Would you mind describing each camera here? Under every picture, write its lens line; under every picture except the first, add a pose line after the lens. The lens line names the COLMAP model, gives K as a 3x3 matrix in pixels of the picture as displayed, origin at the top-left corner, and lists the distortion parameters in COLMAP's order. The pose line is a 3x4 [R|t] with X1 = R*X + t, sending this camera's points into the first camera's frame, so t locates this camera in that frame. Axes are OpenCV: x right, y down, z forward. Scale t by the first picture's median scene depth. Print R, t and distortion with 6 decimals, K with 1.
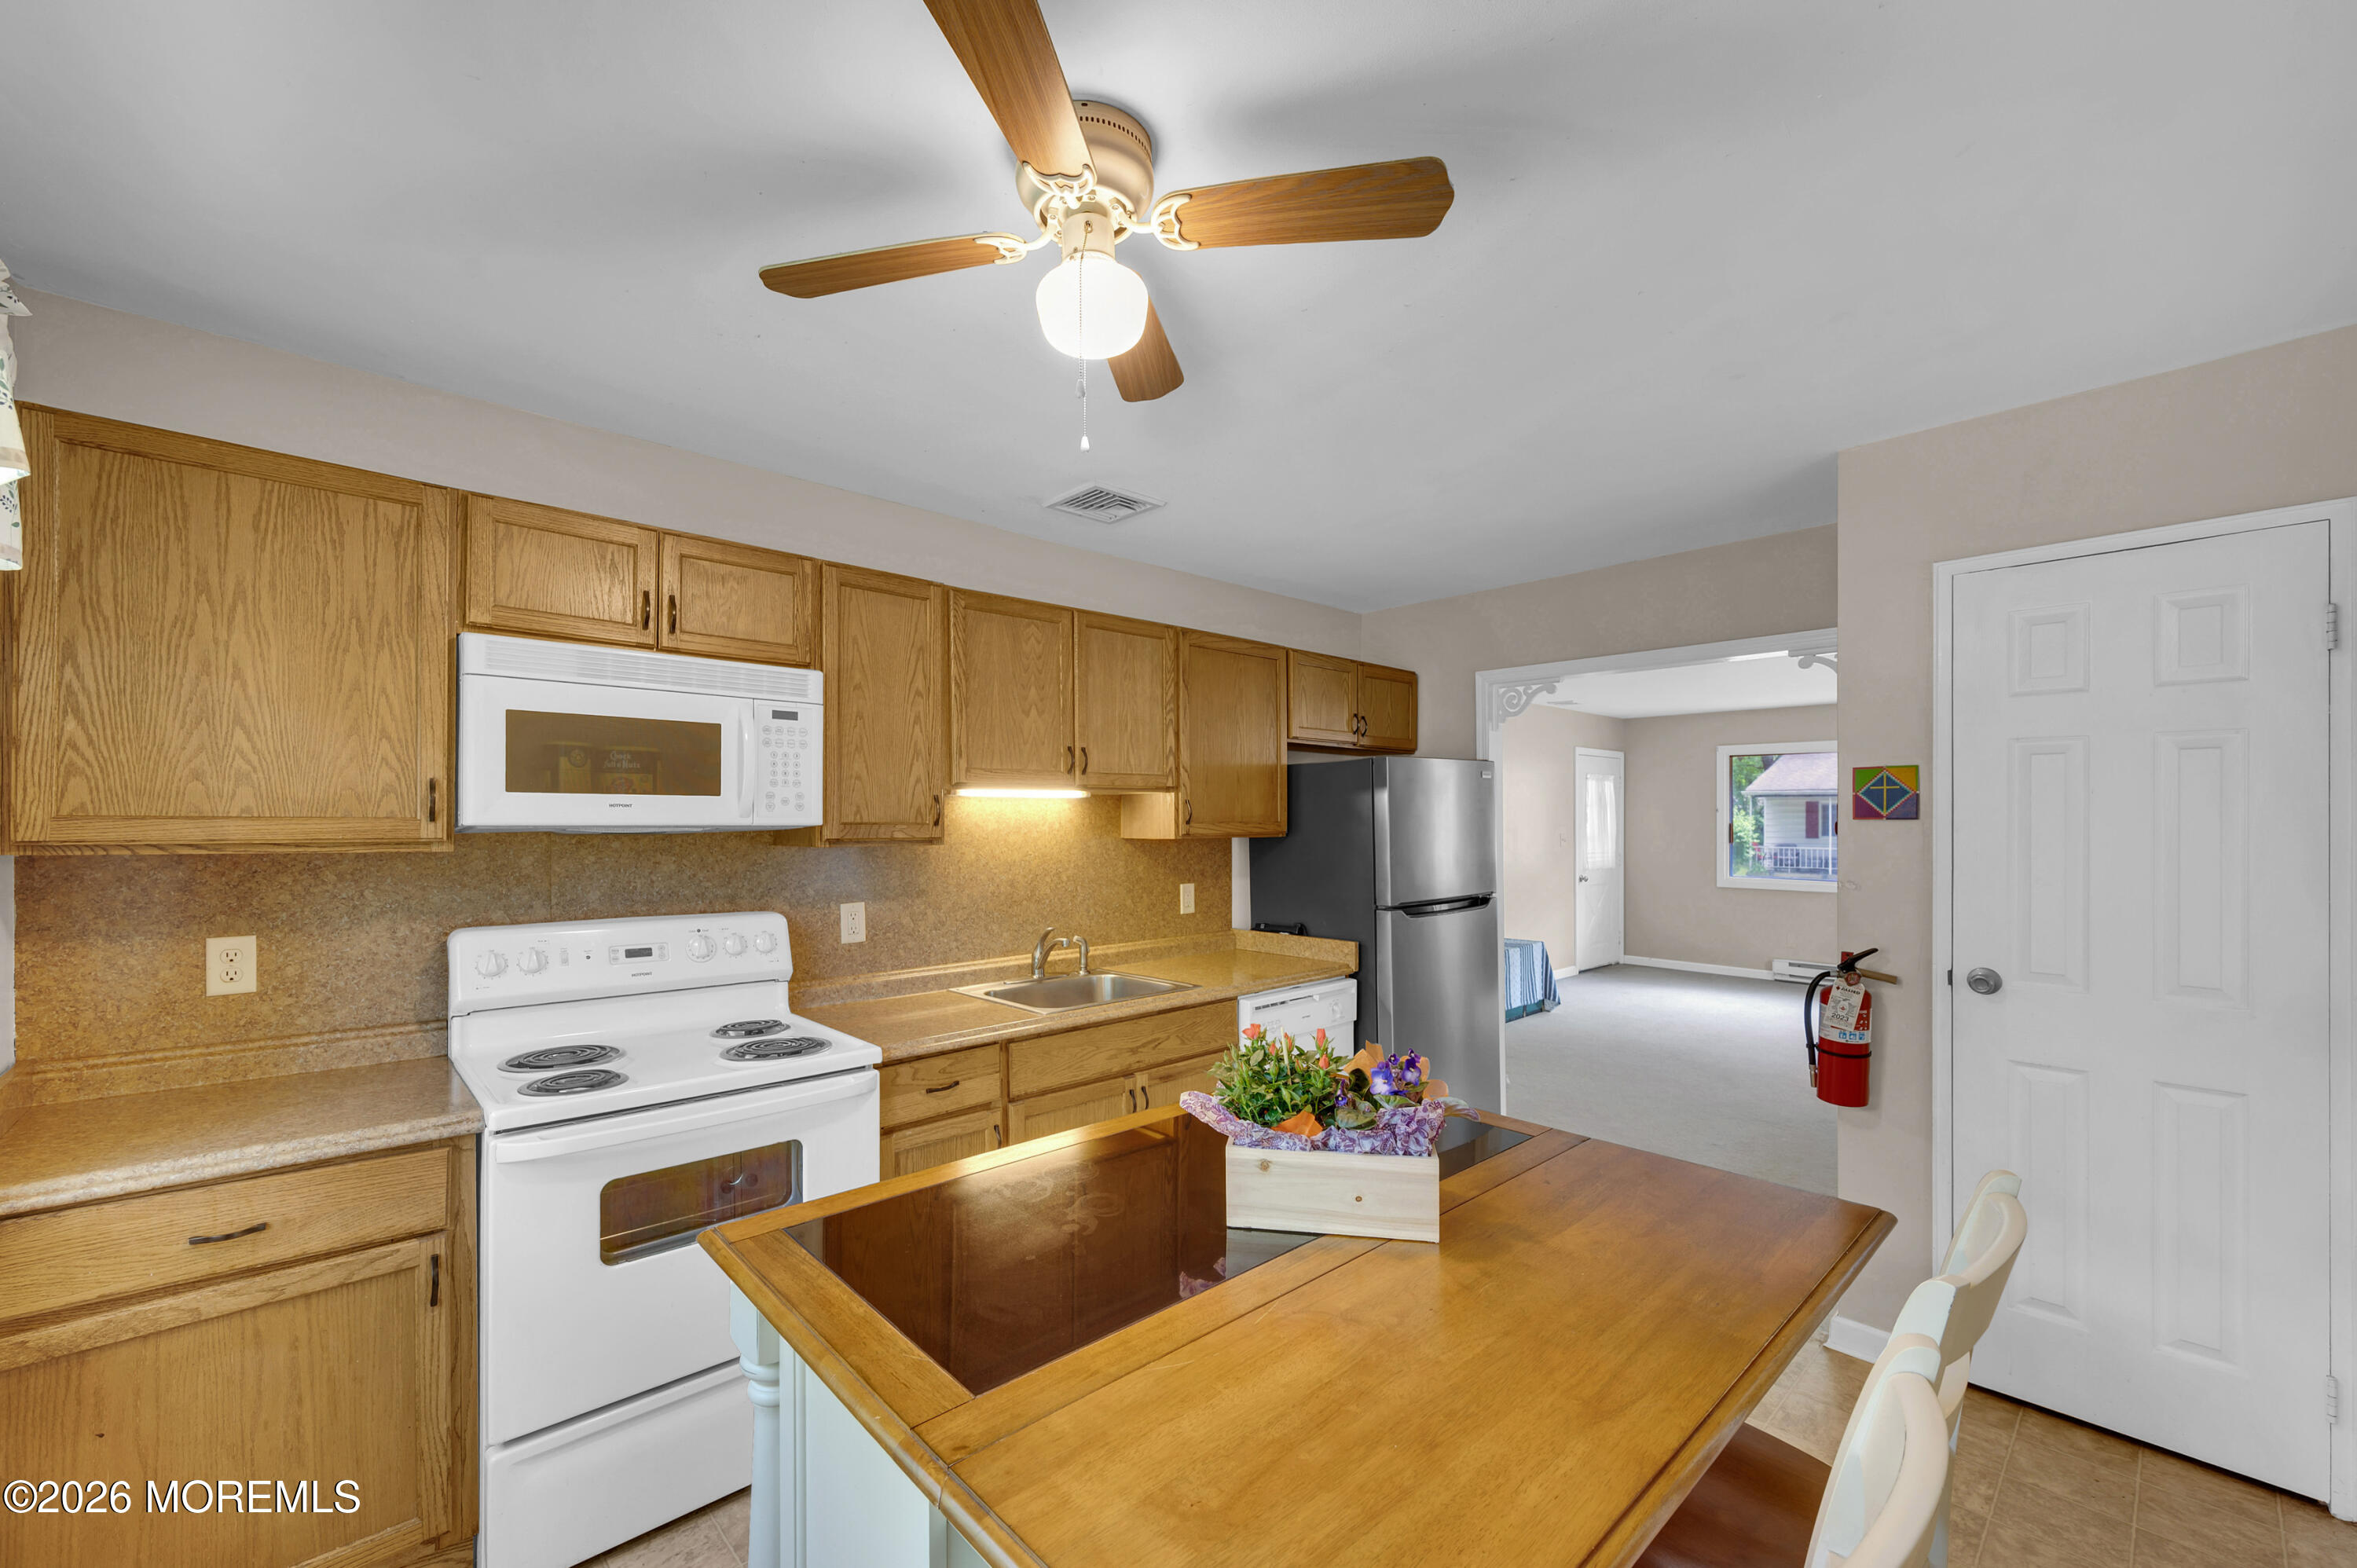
lens RADIAL K [[951.4, 0, 1171.1], [0, 951.4, 821.1], [0, 0, 1]] dist [-0.000777, 0.000072]
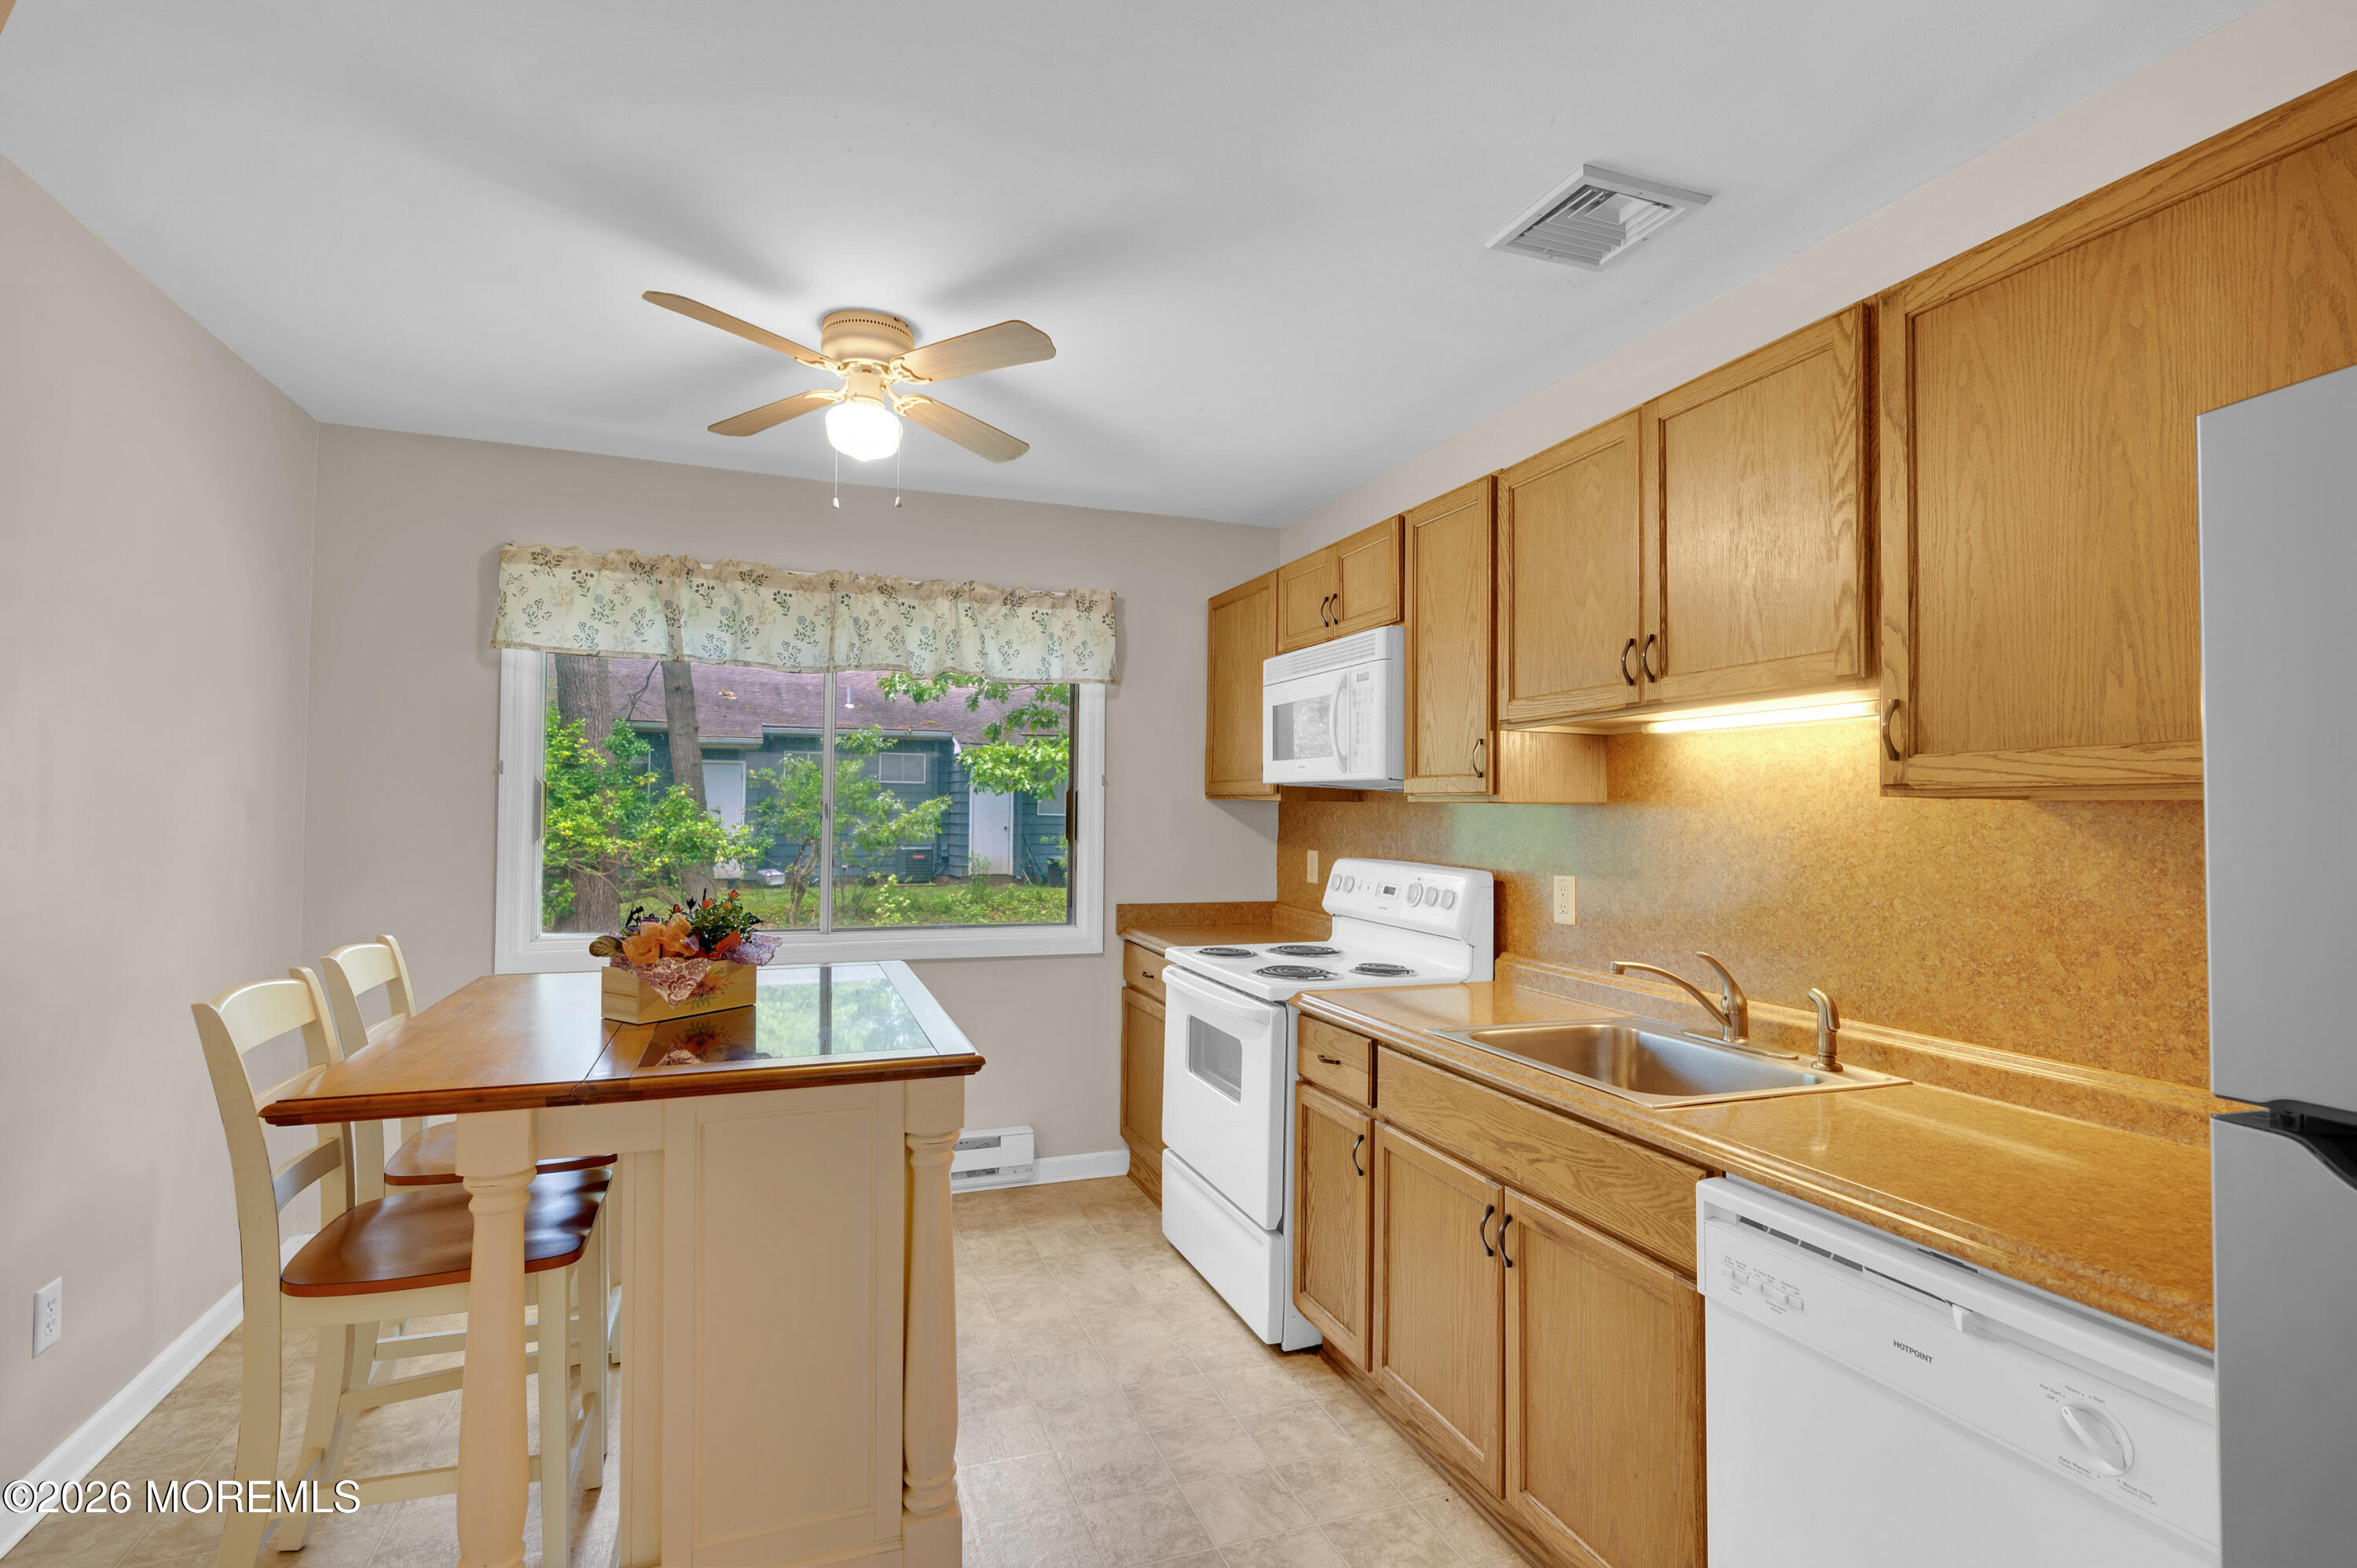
lens RADIAL K [[1110.4, 0, 1186.8], [0, 1110.4, 788.0], [0, 0, 1]] dist [-0.004449, 0.000093]
pose [[-0.381049, -0.020651, -0.924324, 0.756790], [-0.009771, 0.999785, -0.018309, 0.035533], [0.924503, 0.002055, -0.381169, 1.199055]]
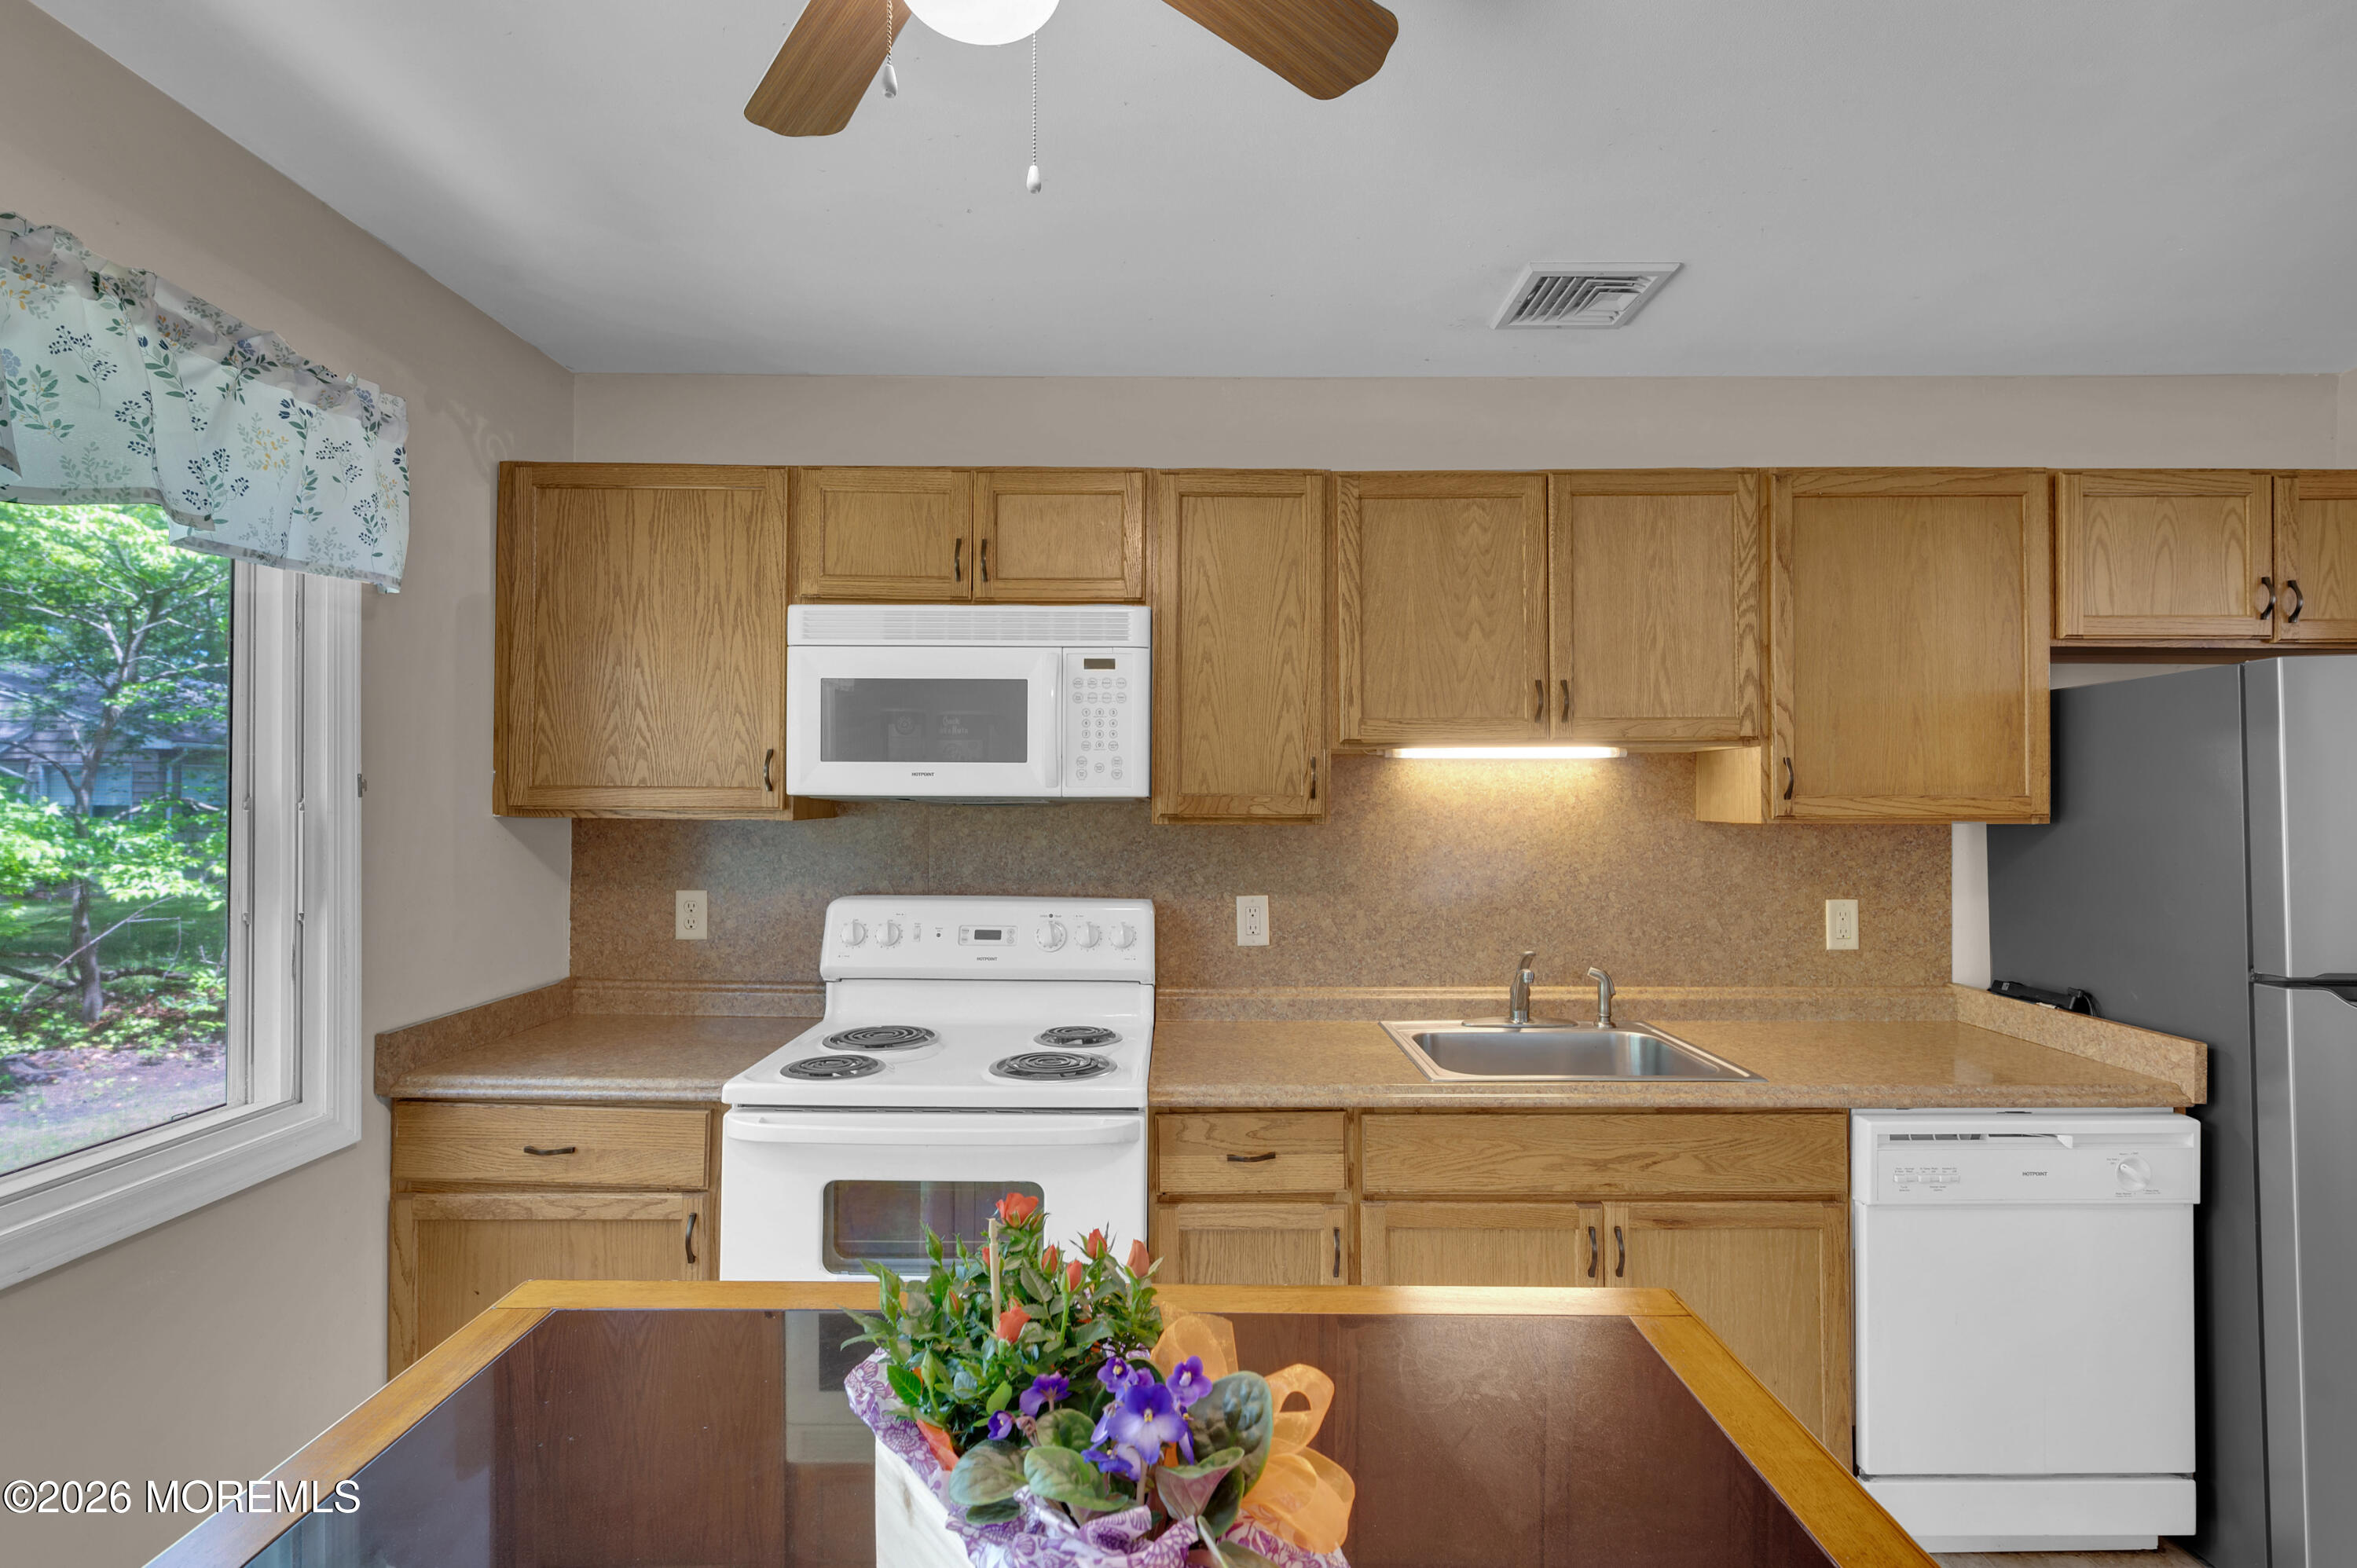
lens RADIAL K [[1106.5, 0, 1165.1], [0, 1106.5, 787.6], [0, 0, 1]] dist [0.001516, 0.000283]
pose [[0.730439, -0.000385, -0.682977, 0.272521], [-0.003324, 0.999986, -0.004119, 0.000125], [0.682969, 0.005279, 0.730428, 0.311604]]
